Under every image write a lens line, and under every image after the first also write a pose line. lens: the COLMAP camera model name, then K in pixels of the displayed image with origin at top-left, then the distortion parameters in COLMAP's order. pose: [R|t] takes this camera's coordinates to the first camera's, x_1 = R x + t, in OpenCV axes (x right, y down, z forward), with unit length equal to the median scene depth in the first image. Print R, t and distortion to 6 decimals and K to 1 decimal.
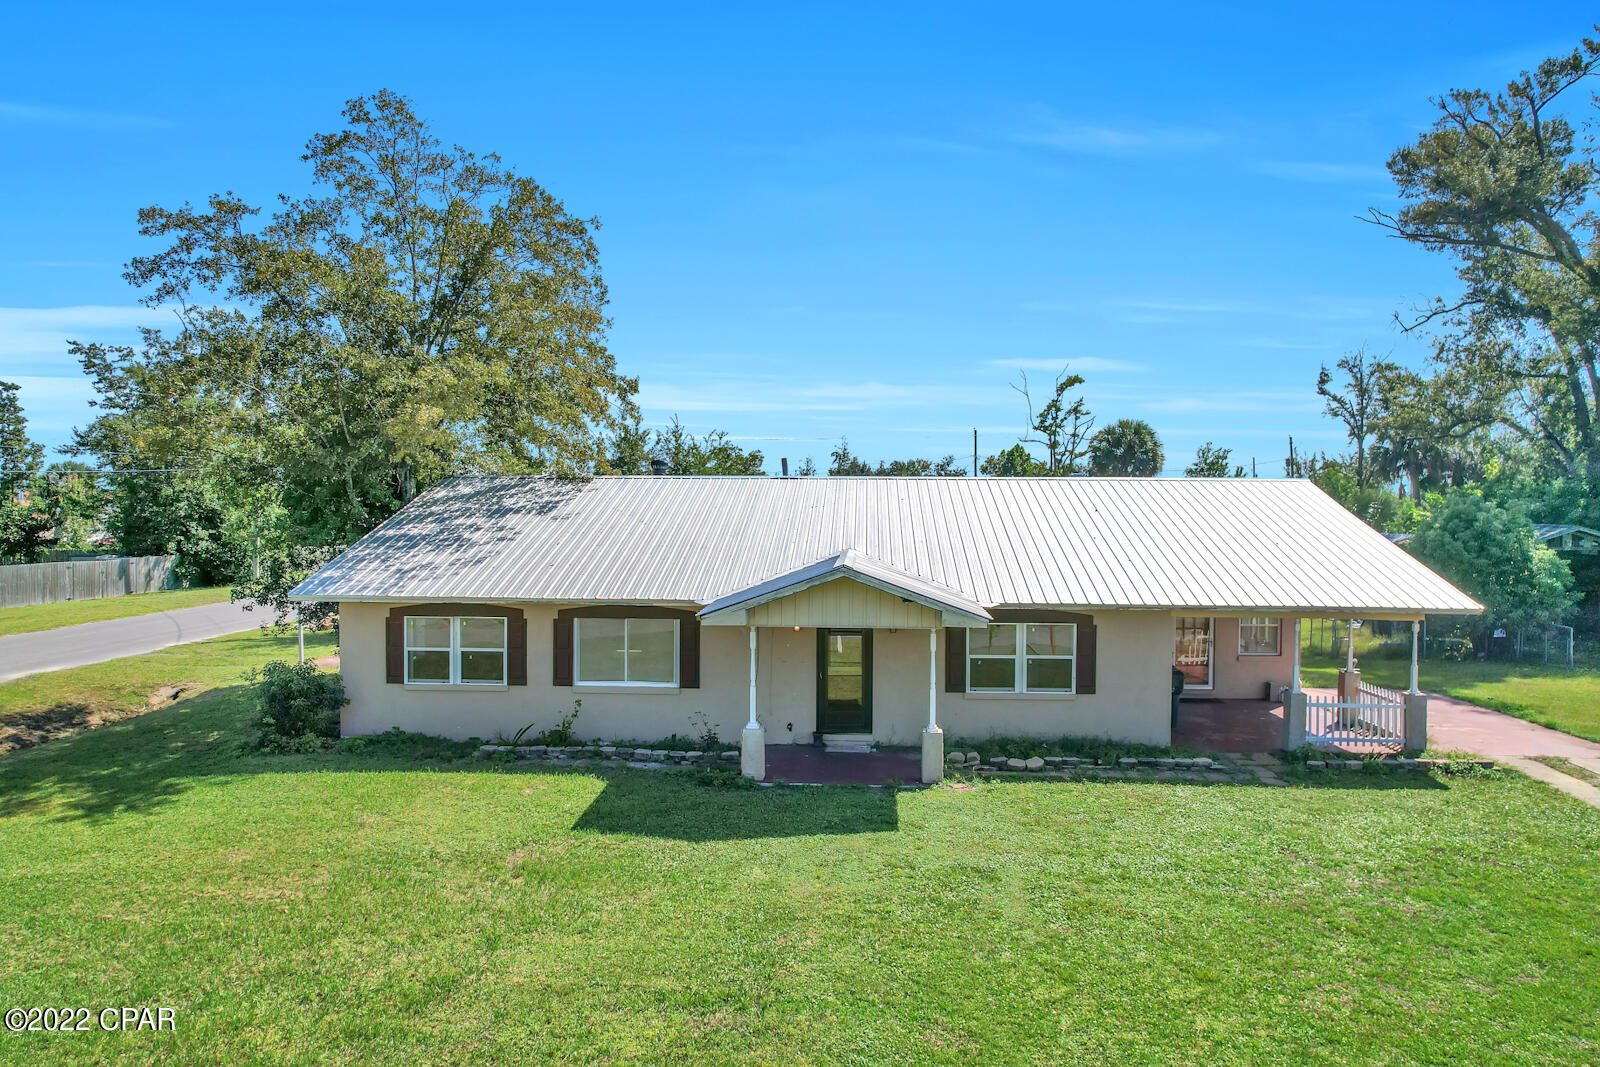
lens RADIAL K [[996.7, 0, 816.2], [0, 996.7, 551.0], [0, 0, 1]] dist [-0.077714, 0.065004]
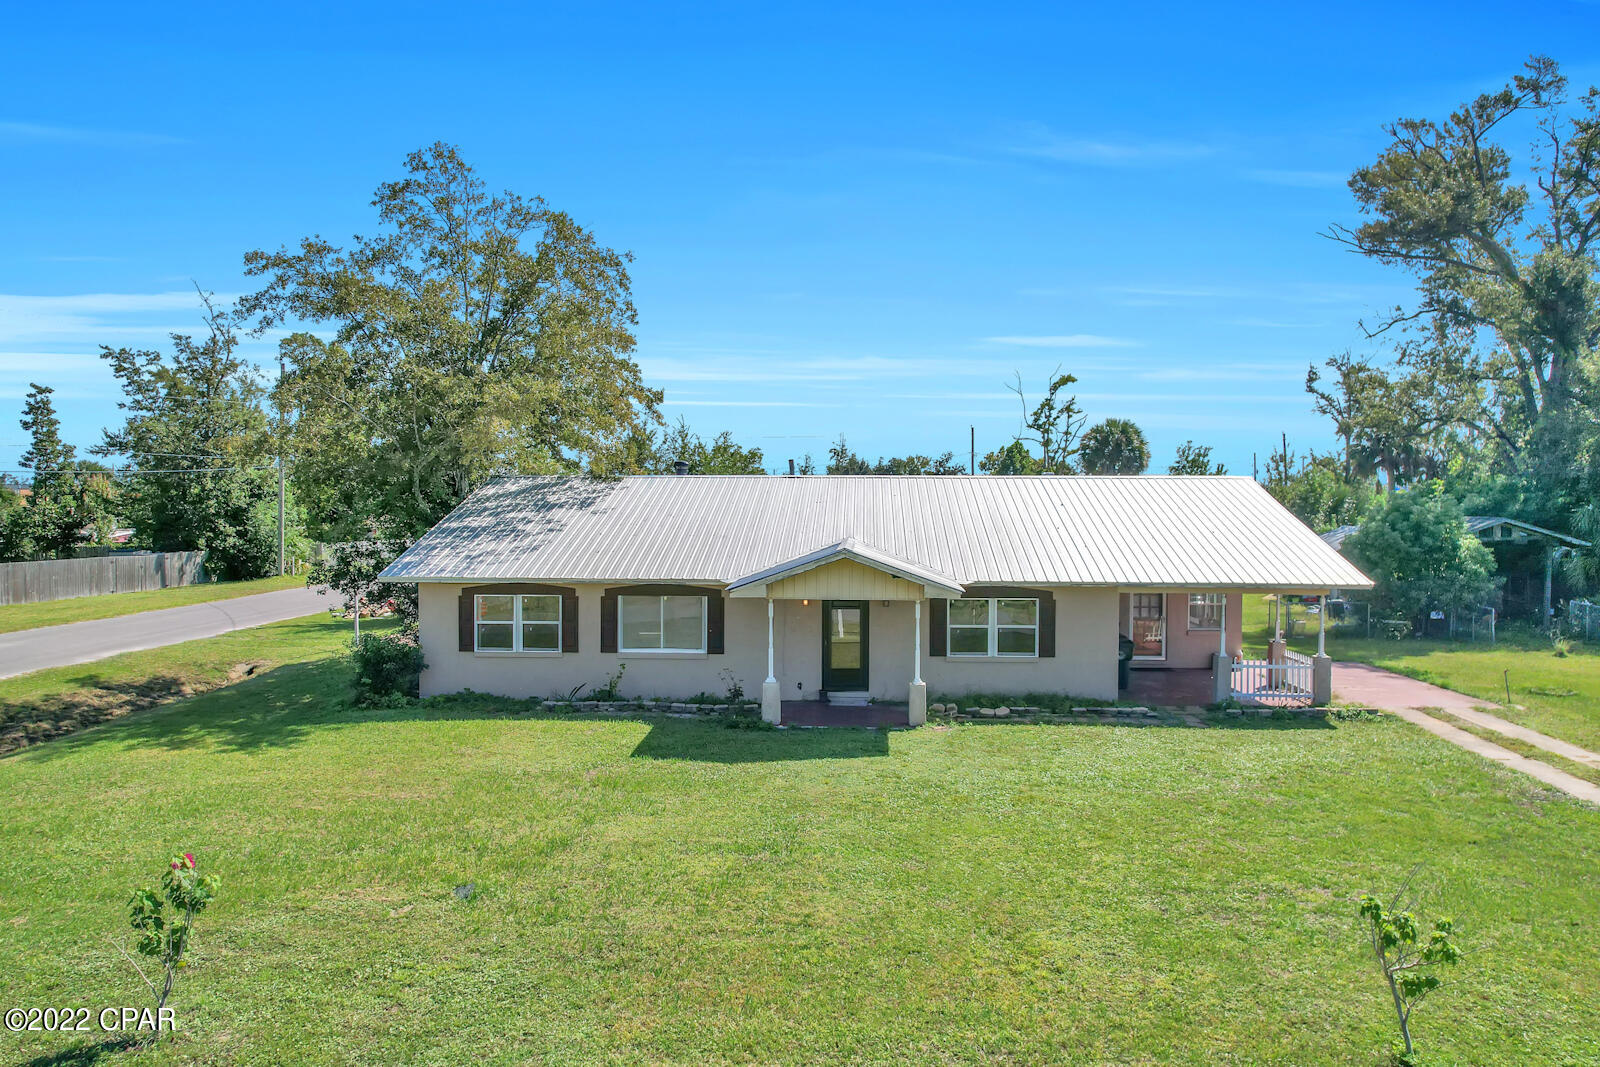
lens RADIAL K [[1021.6, 0, 808.4], [0, 1021.6, 552.8], [0, 0, 1]] dist [-0.073912, 0.069546]
pose [[0.999982, -0.002100, -0.005538, -0.008328], [0.002117, 0.999993, 0.003207, 0.011981], [0.005532, -0.003219, 0.999980, -0.206491]]
